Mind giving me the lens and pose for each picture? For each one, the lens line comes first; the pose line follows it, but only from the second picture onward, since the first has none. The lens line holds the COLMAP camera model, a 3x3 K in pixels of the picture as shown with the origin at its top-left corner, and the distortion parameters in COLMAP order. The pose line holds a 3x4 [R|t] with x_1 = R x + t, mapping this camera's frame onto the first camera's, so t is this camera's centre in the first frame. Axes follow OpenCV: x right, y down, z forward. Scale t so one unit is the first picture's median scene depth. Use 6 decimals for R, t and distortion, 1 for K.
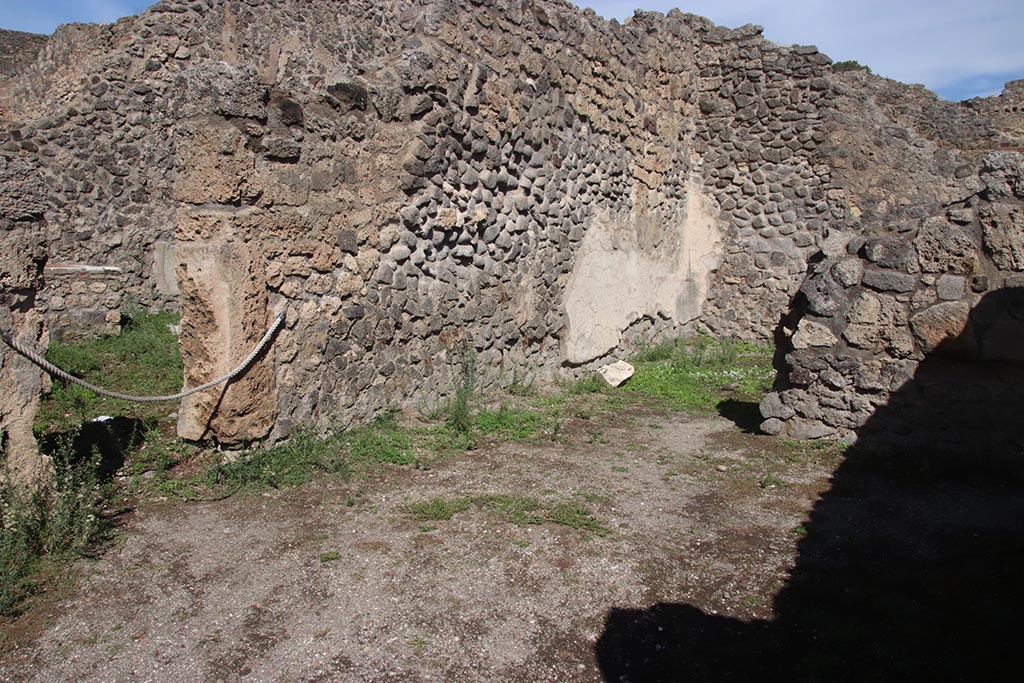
lens RADIAL K [[836.2, 0, 521.4], [0, 836.2, 328.2], [0, 0, 1]] dist [-0.097442, 0.072881]
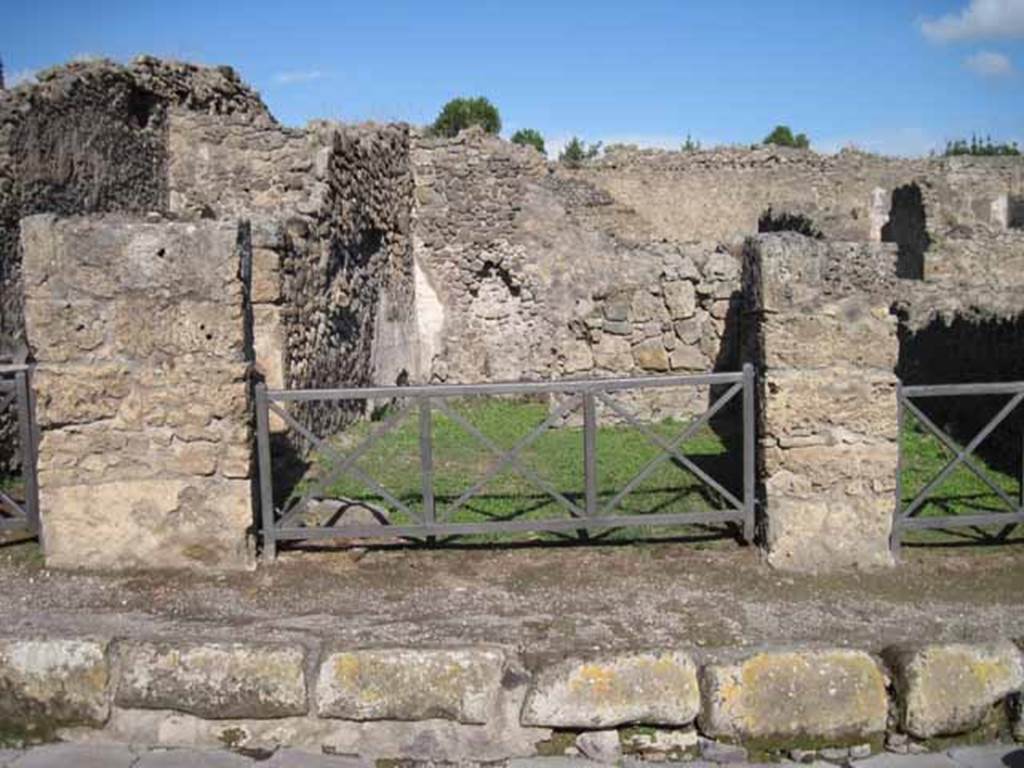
lens RADIAL K [[1038.7, 0, 502.3], [0, 1038.7, 418.6], [0, 0, 1]] dist [-0.153679, 0.000000]
pose [[0.899962, -0.092569, 0.426027, -0.445259], [0.090308, 0.995586, 0.025553, 0.034024], [-0.426512, 0.015477, 0.904349, -0.534774]]
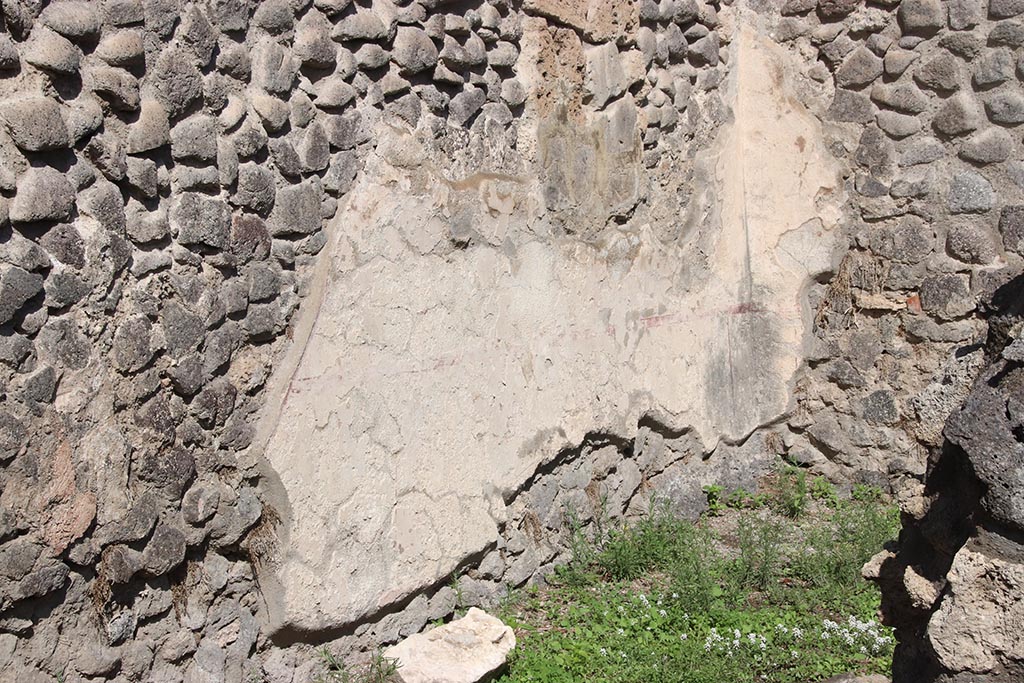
lens RADIAL K [[1996.5, 0, 500.7], [0, 1996.5, 352.2], [0, 0, 1]] dist [0.548568, 0.000000]
pose [[0.998476, -0.055047, -0.003899, 0.133696], [0.054998, 0.998417, -0.011763, -0.045983], [0.004541, 0.011531, 0.999923, 0.245050]]
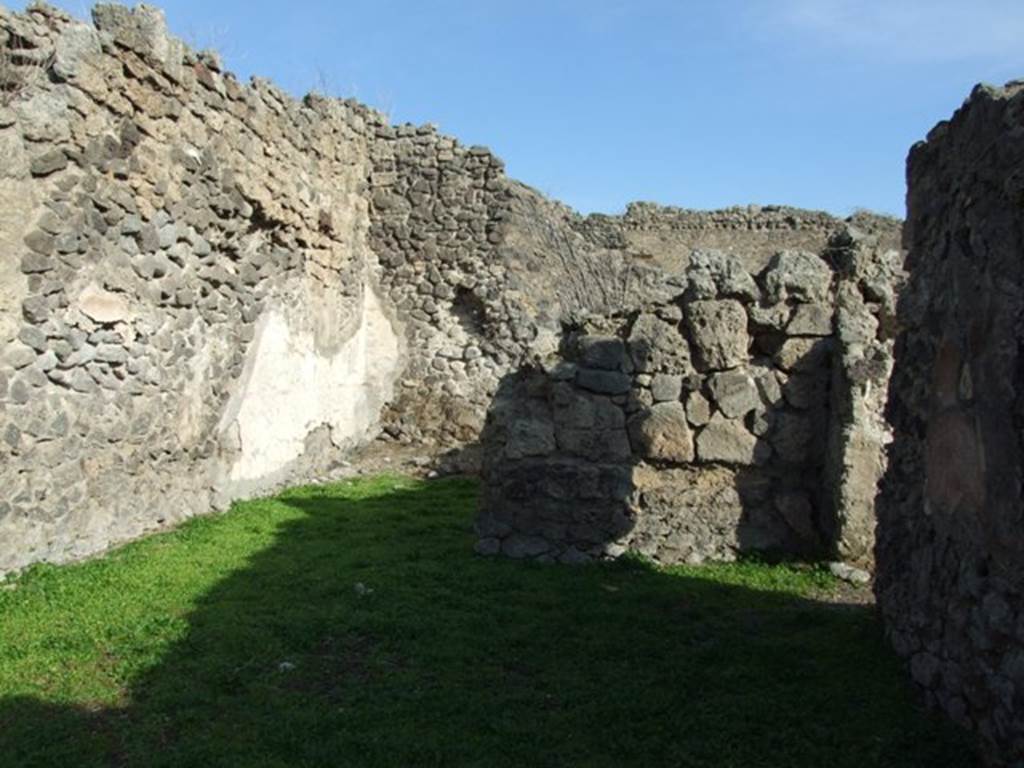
lens RADIAL K [[814.0, 0, 511.0], [0, 814.0, 377.1], [0, 0, 1]] dist [-0.056993, 0.057106]
pose [[0.919013, -0.012064, 0.394042, -0.015208], [0.036494, 0.997843, -0.054566, -0.009393], [-0.392534, 0.064527, 0.917471, 0.108753]]
